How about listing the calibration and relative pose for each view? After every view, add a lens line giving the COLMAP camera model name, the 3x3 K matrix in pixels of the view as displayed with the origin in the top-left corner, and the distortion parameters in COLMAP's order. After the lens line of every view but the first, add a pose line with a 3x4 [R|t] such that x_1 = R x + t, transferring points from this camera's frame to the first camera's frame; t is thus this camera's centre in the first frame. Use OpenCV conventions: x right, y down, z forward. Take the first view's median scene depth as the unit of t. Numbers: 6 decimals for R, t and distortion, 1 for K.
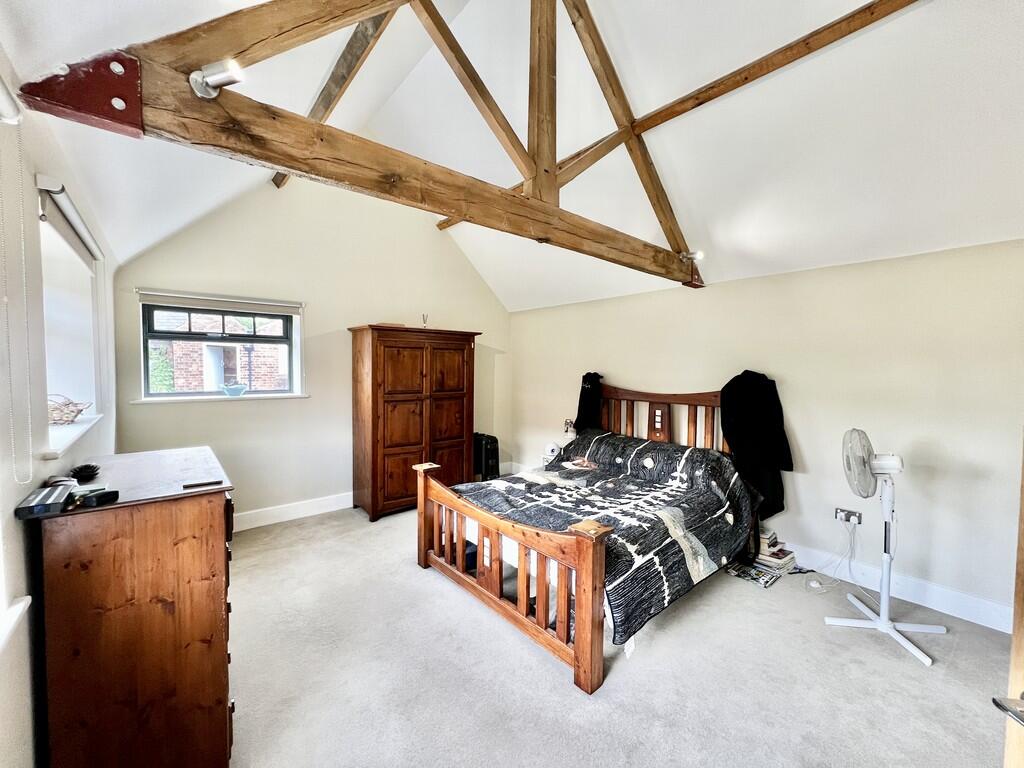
lens RADIAL K [[408.2, 0, 512.0], [0, 408.2, 384.0], [0, 0, 1]] dist [-0.001036, -0.000232]
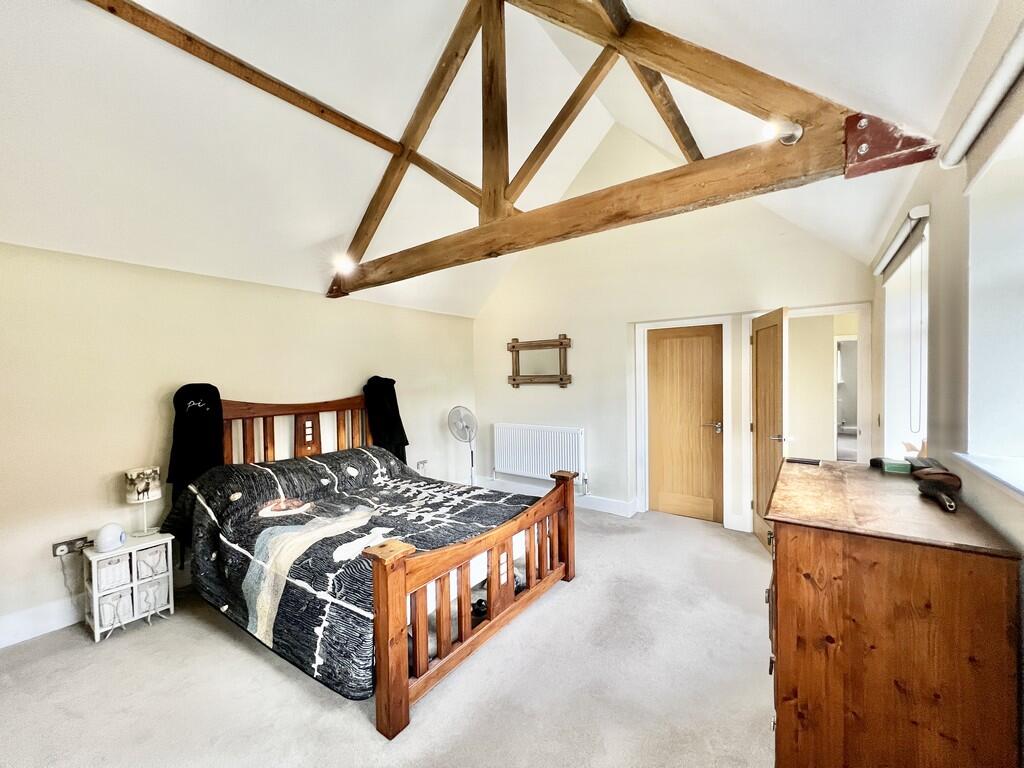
lens RADIAL K [[408.2, 0, 512.0], [0, 408.2, 384.0], [0, 0, 1]] dist [-0.001036, -0.000232]
pose [[-0.230736, -0.022237, 0.972762, -0.808164], [0.056141, 0.997769, 0.036125, -0.033762], [-0.971395, 0.062947, -0.228973, 0.981302]]
